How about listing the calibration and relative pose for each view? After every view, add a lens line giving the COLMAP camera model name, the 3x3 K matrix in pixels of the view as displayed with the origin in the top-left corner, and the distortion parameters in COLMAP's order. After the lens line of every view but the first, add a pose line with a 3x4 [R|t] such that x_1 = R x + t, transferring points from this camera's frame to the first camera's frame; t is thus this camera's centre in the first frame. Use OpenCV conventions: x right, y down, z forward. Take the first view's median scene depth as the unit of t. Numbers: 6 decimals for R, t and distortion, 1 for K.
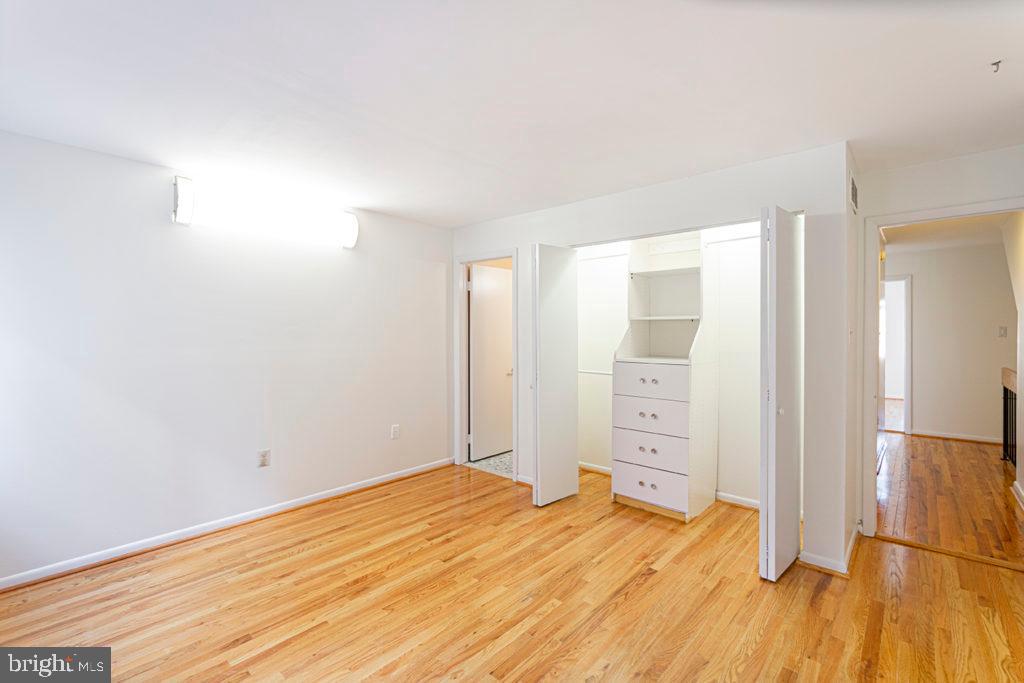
lens RADIAL K [[458.0, 0, 512.4], [0, 458.0, 335.6], [0, 0, 1]] dist [-0.002796, -0.000523]
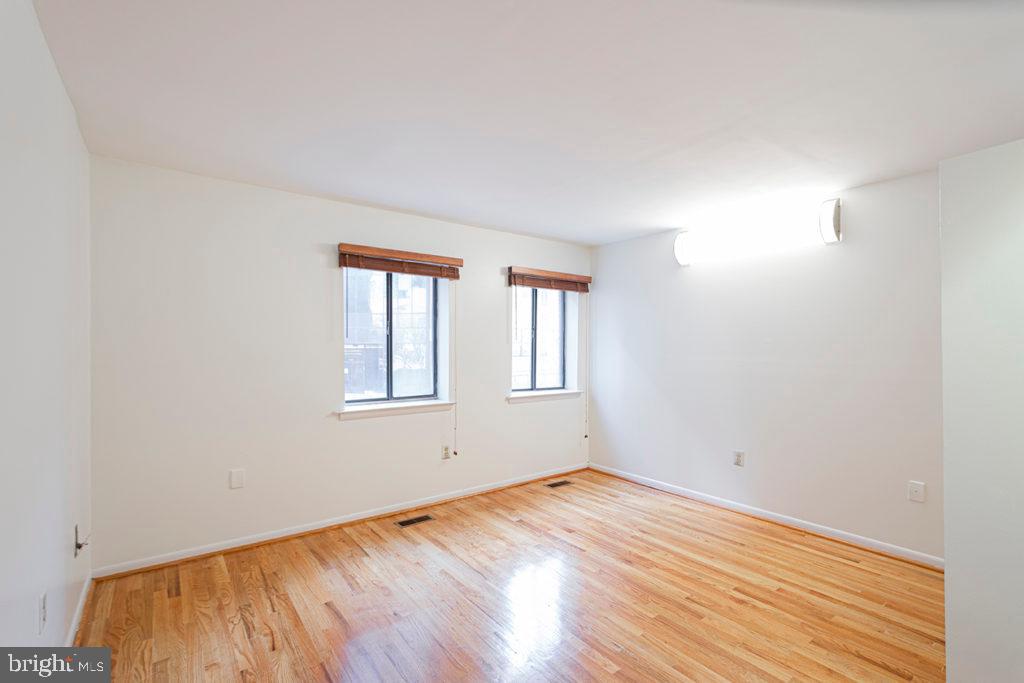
lens RADIAL K [[458.0, 0, 506.7], [0, 458.0, 347.2], [0, 0, 1]] dist [-0.002796, -0.000523]
pose [[-0.199964, 0.006856, -0.979779, 0.704428], [-0.006210, 0.999947, 0.008265, -0.006754], [0.979783, 0.007737, -0.199911, 0.723041]]
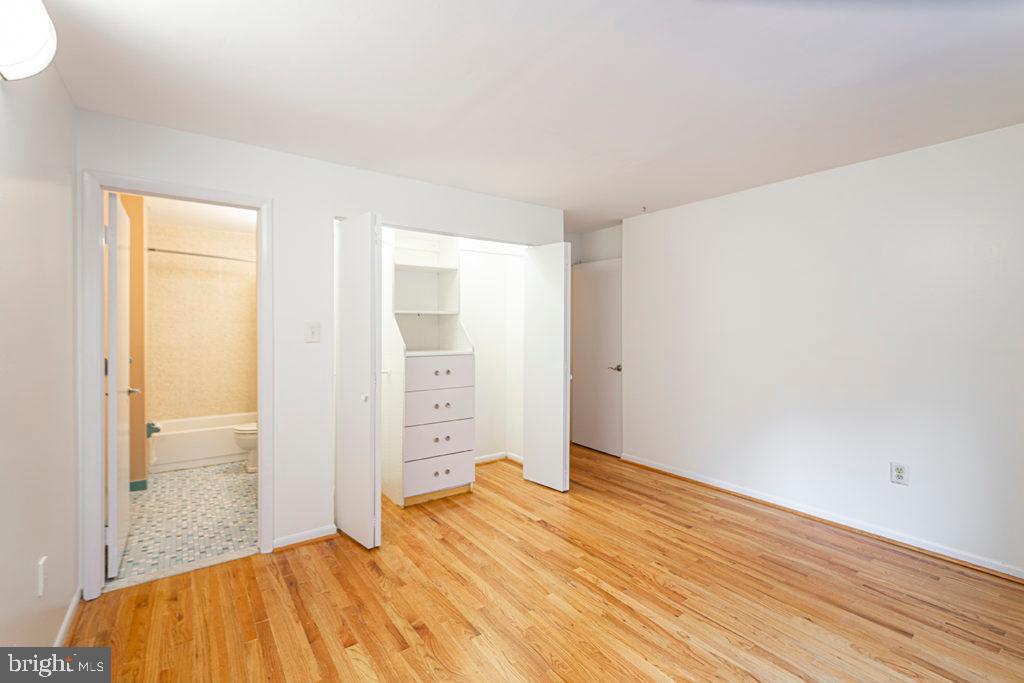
lens RADIAL K [[458.0, 0, 514.3], [0, 458.0, 332.9], [0, 0, 1]] dist [-0.002796, -0.000523]
pose [[0.196697, -0.017245, 0.980313, -0.750823], [0.006865, 0.999845, 0.016211, -0.007459], [-0.980440, 0.003542, 0.196784, 0.694738]]
